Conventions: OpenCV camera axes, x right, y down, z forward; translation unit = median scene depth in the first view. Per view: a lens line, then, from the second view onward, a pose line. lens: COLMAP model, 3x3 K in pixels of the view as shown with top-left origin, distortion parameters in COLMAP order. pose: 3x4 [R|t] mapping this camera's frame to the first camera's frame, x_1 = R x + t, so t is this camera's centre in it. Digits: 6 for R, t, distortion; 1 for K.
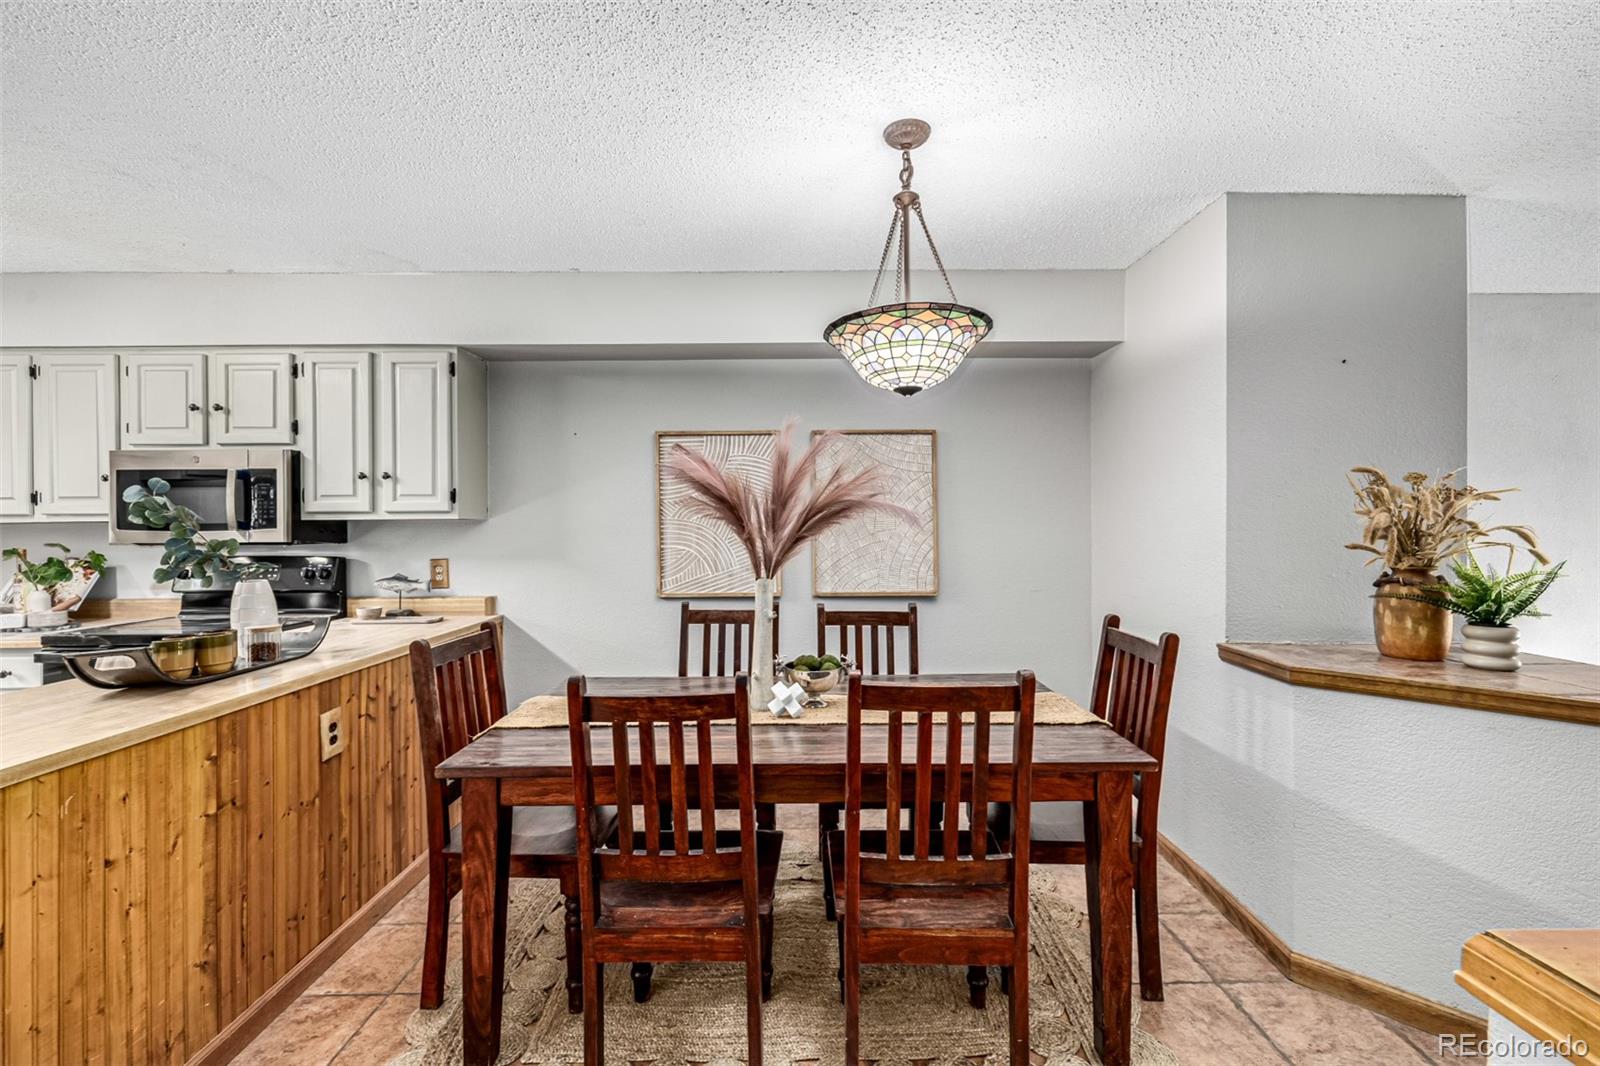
lens RADIAL K [[673.5, 0, 800.0], [0, 673.5, 533.0], [0, 0, 1]] dist [0.001406, 0.000153]
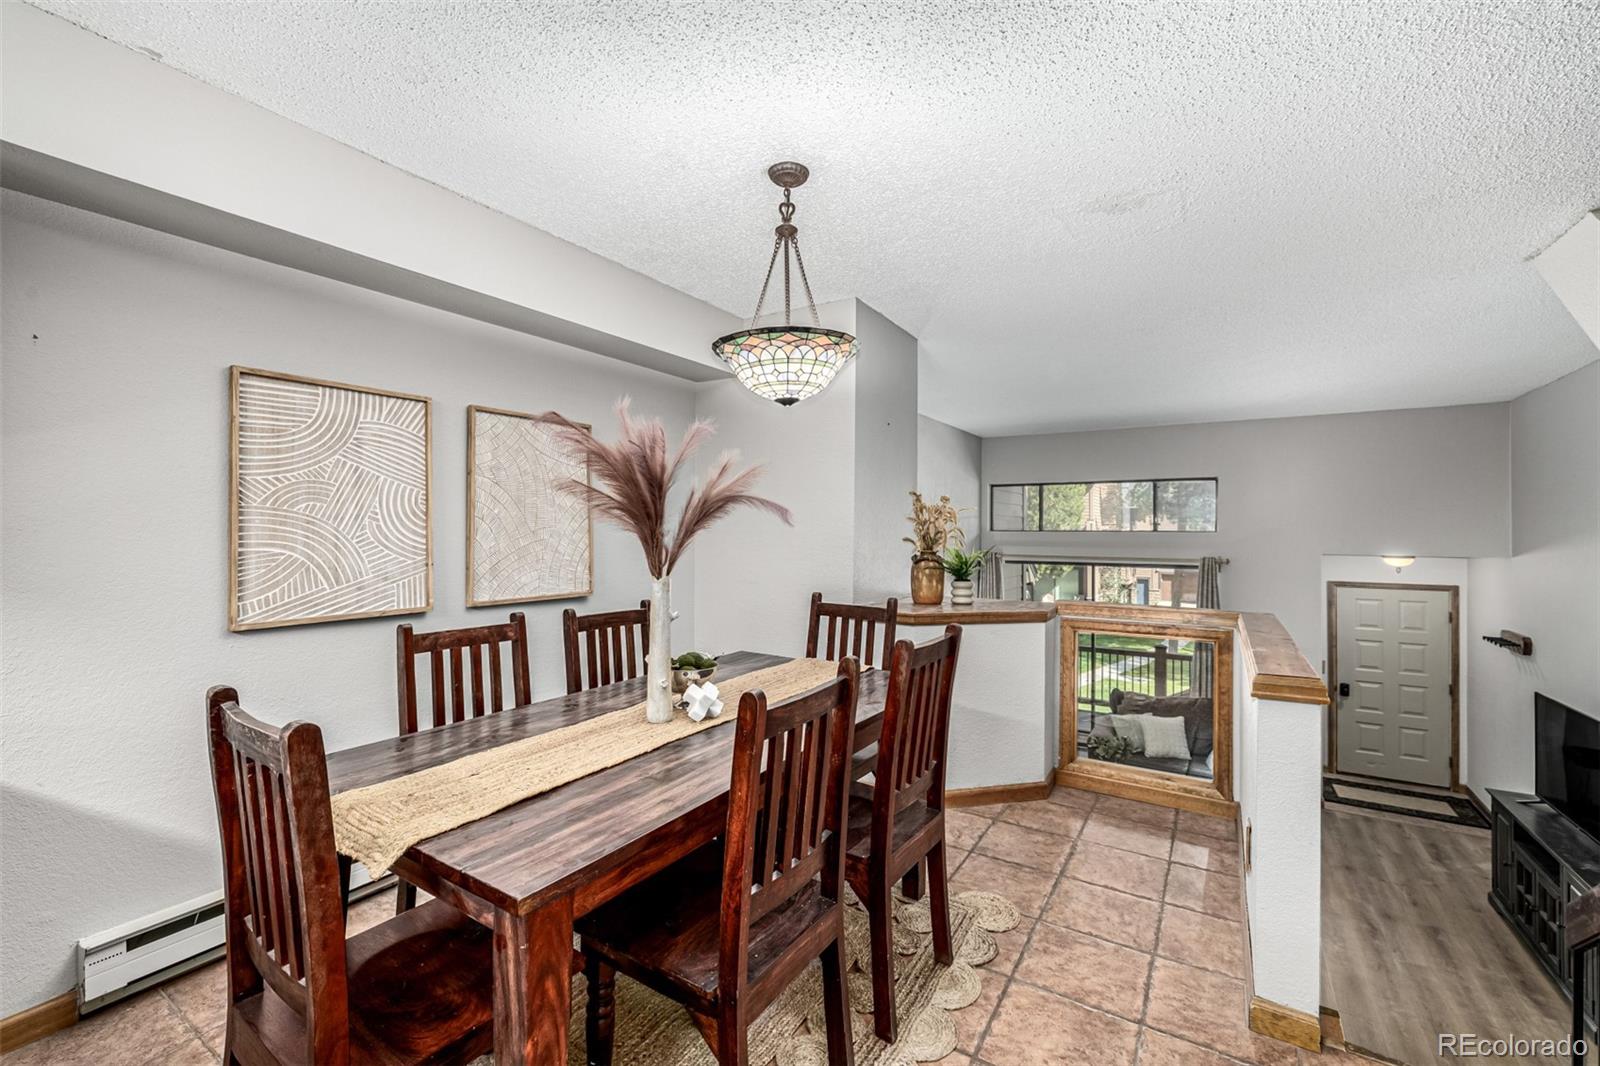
lens RADIAL K [[666.6, 0, 800.0], [0, 666.6, 533.0], [0, 0, 1]] dist [0.000267, -0.000083]
pose [[0.545159, 0.002705, 0.838328, -0.515210], [0.000746, 0.999993, -0.003712, 0.008213], [-0.838332, 0.002649, 0.545153, 0.256060]]
